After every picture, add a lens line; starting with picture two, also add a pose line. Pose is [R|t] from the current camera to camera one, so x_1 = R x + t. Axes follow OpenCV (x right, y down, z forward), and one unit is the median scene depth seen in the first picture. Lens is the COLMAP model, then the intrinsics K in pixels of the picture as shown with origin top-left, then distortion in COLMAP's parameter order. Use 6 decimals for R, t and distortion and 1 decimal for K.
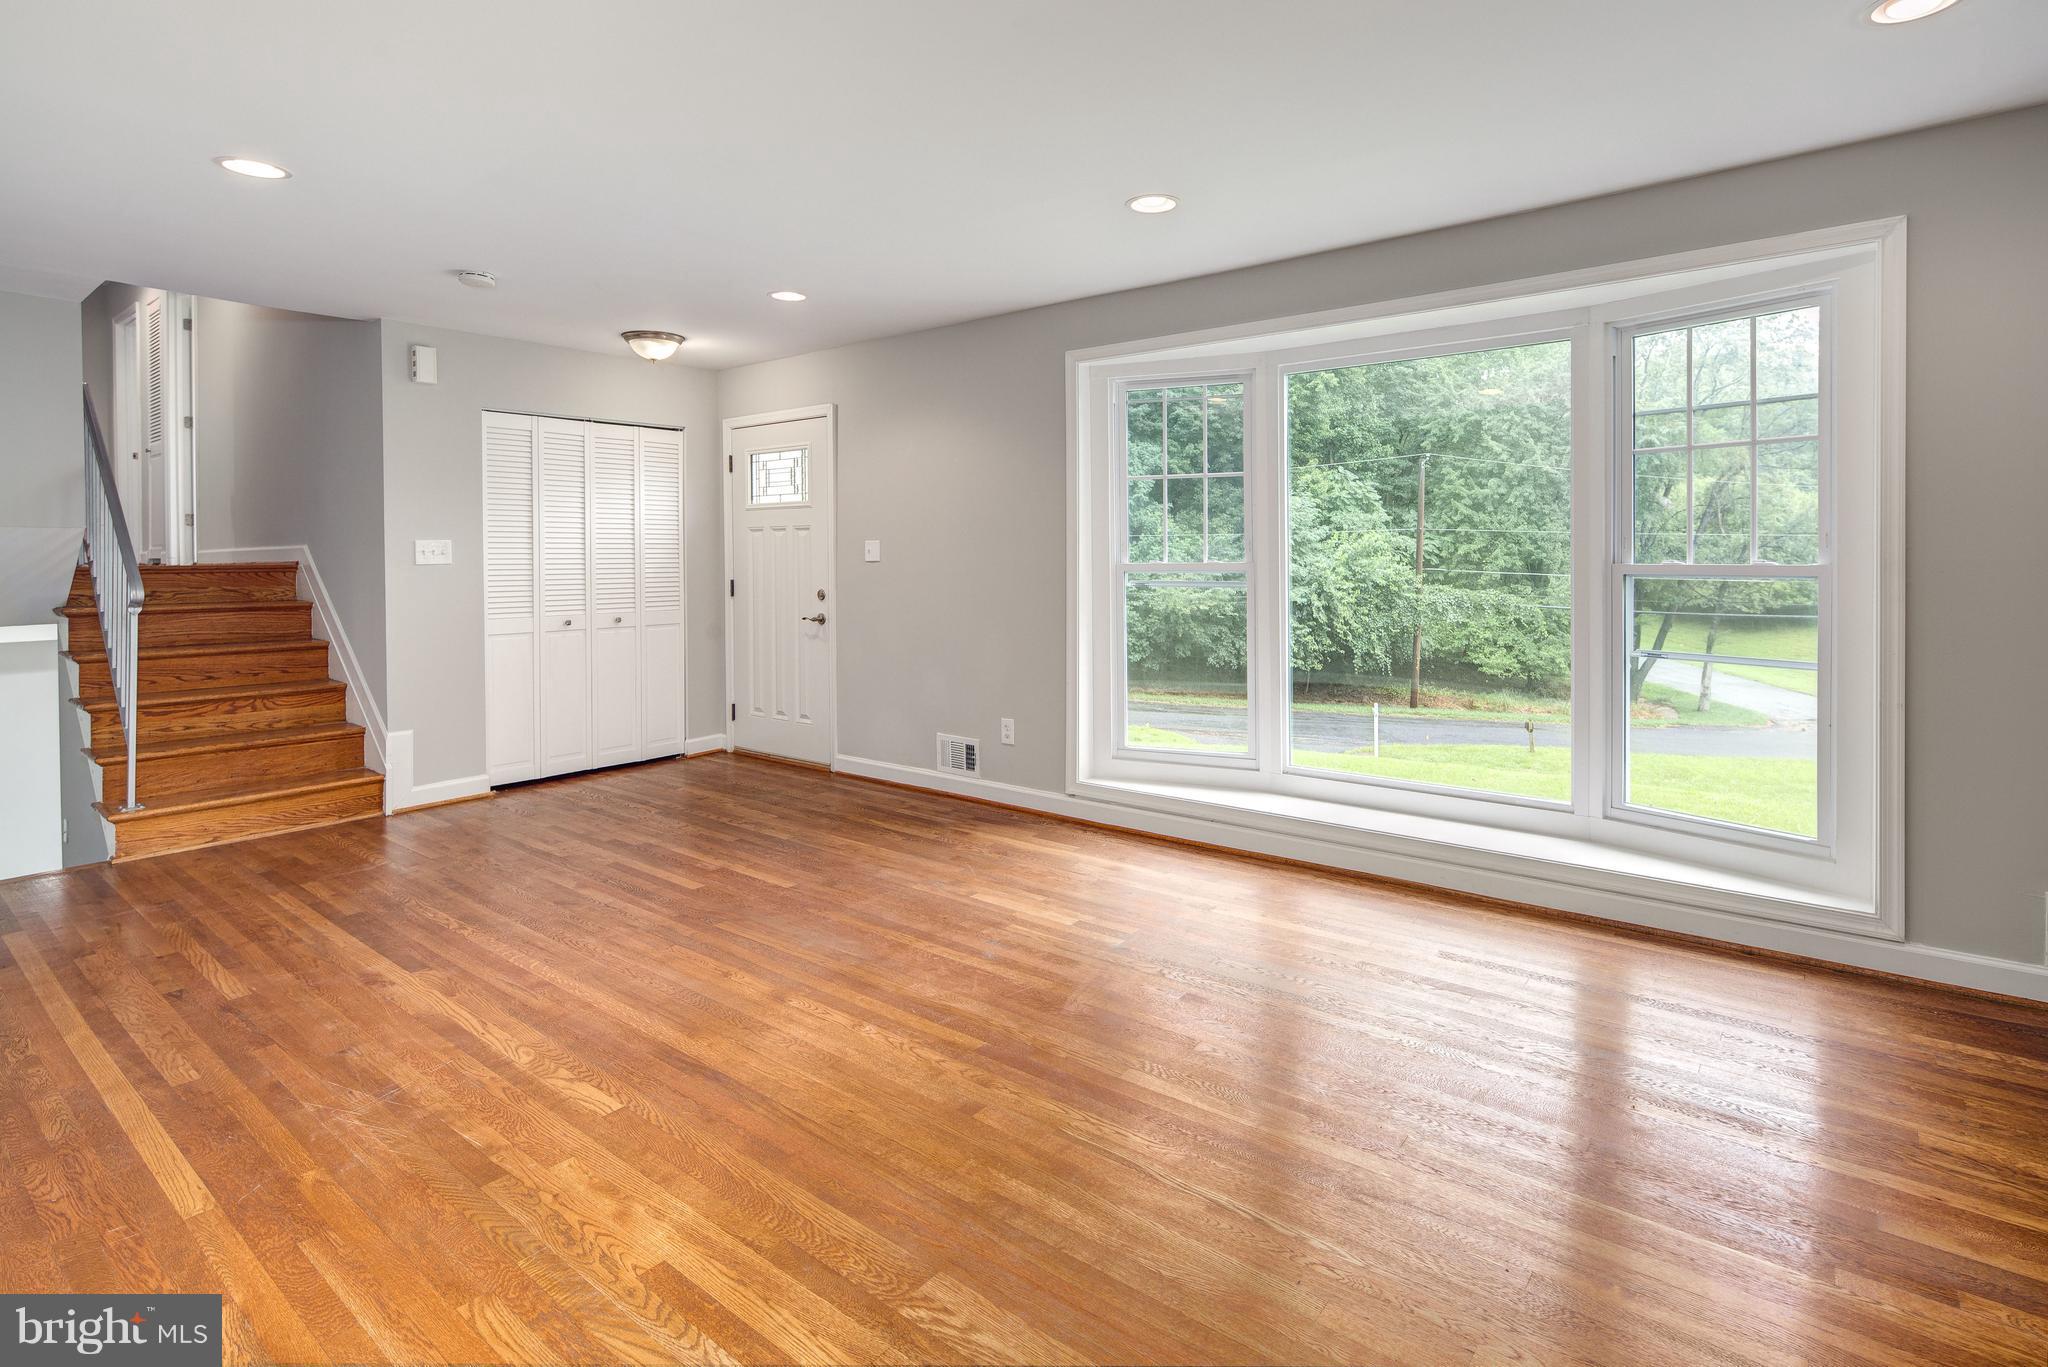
lens RADIAL K [[1002.0, 0, 1015.5], [0, 1002.0, 568.6], [0, 0, 1]] dist [0.006934, -0.006318]
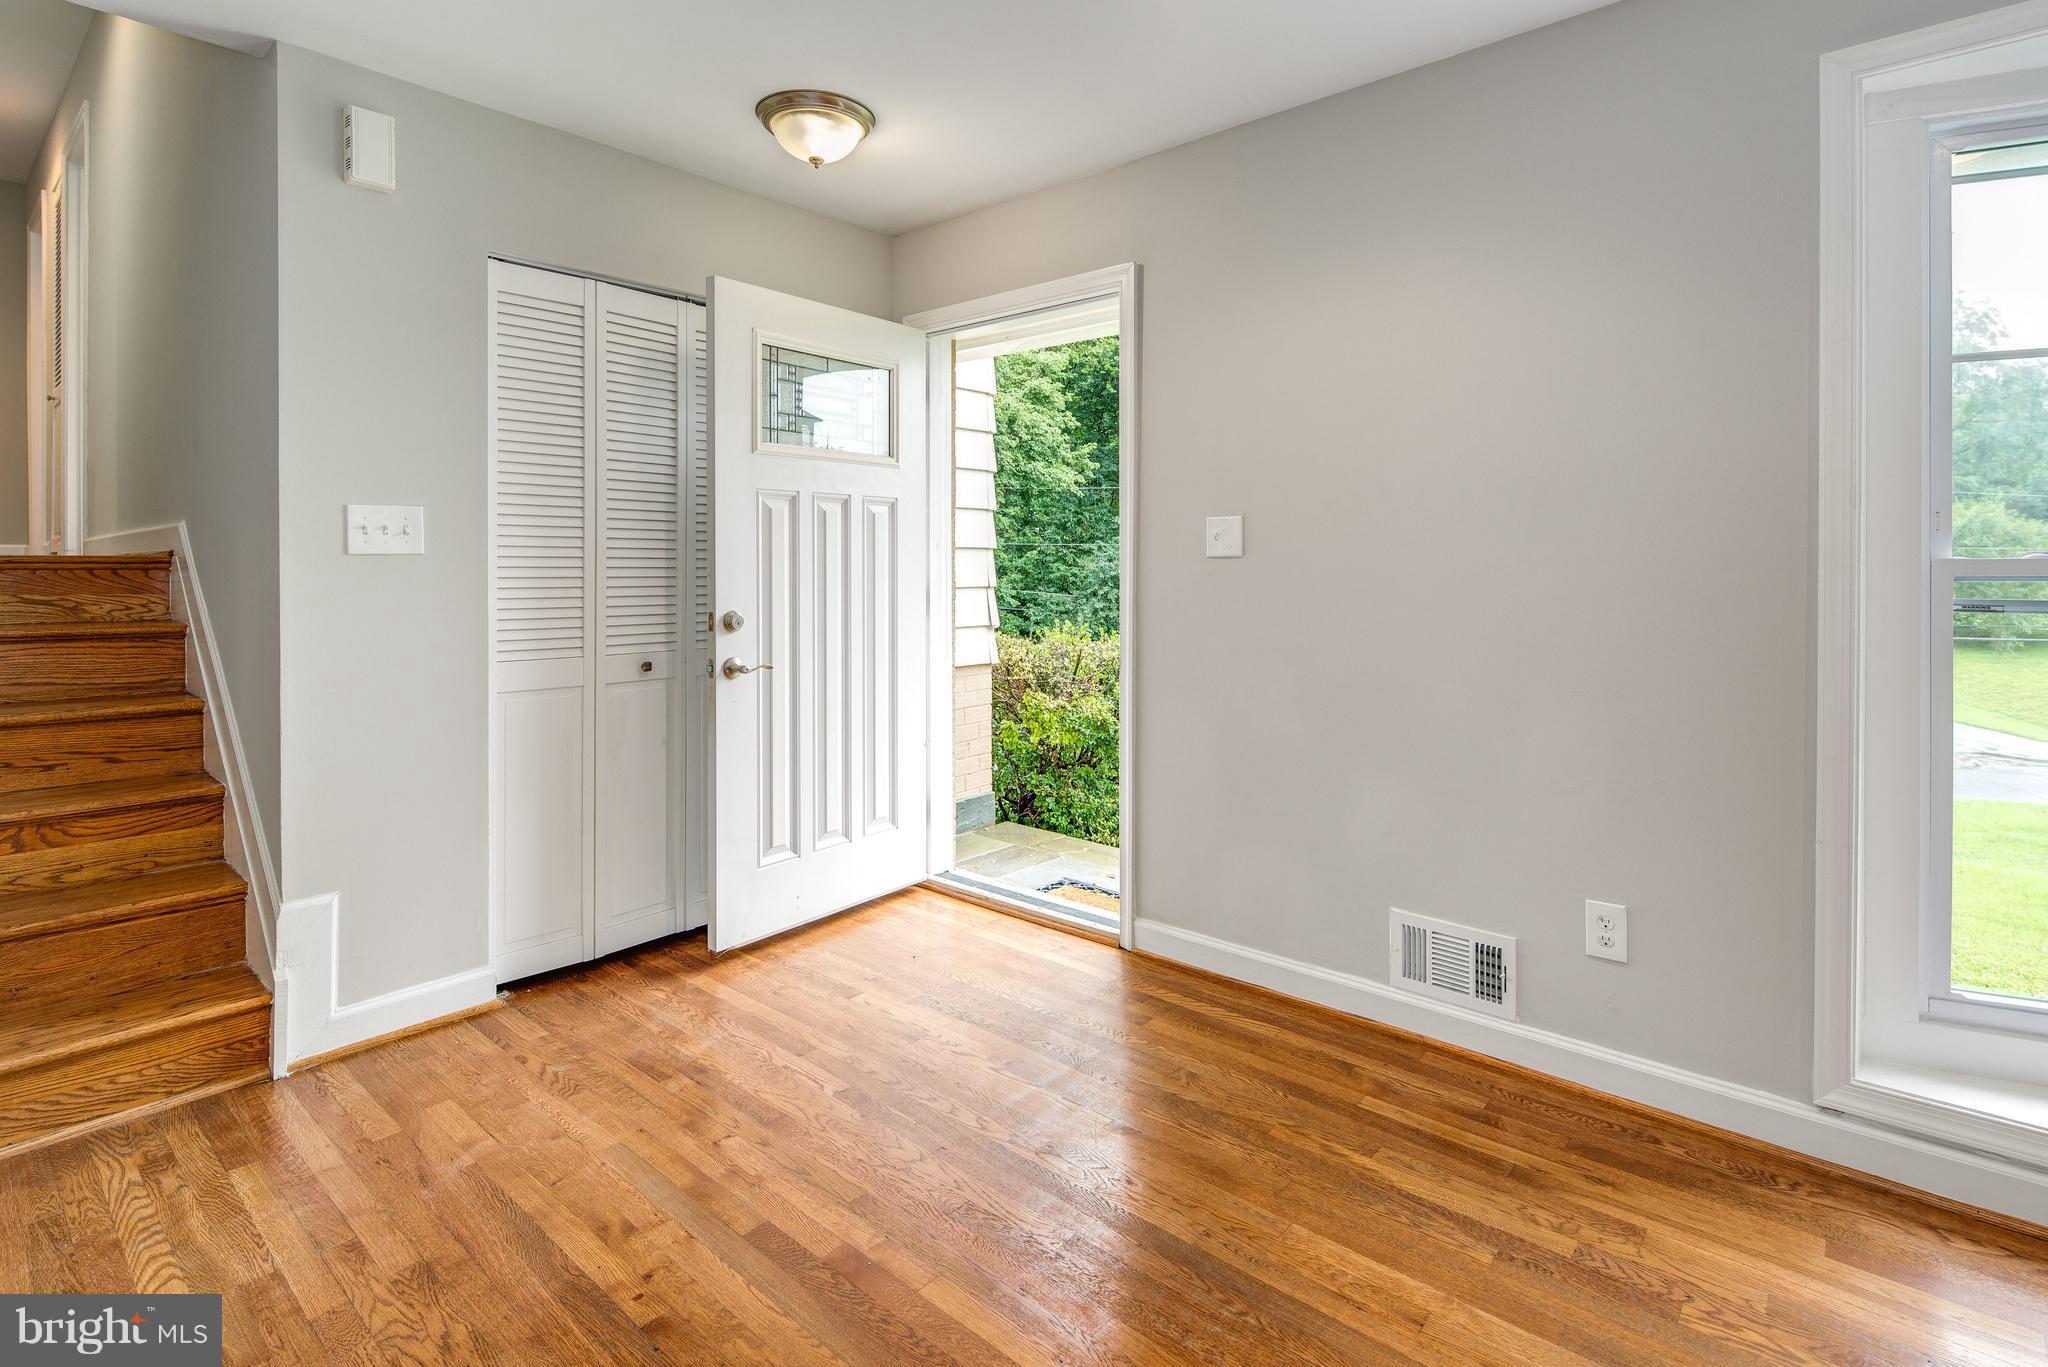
lens RADIAL K [[1002.0, 0, 1019.0], [0, 1002.0, 573.9], [0, 0, 1]] dist [0.006934, -0.006318]
pose [[0.998923, 0.007030, -0.045862, -0.248692], [-0.007287, 0.999959, -0.005437, 0.005879], [0.045822, 0.005766, 0.998933, 0.527908]]
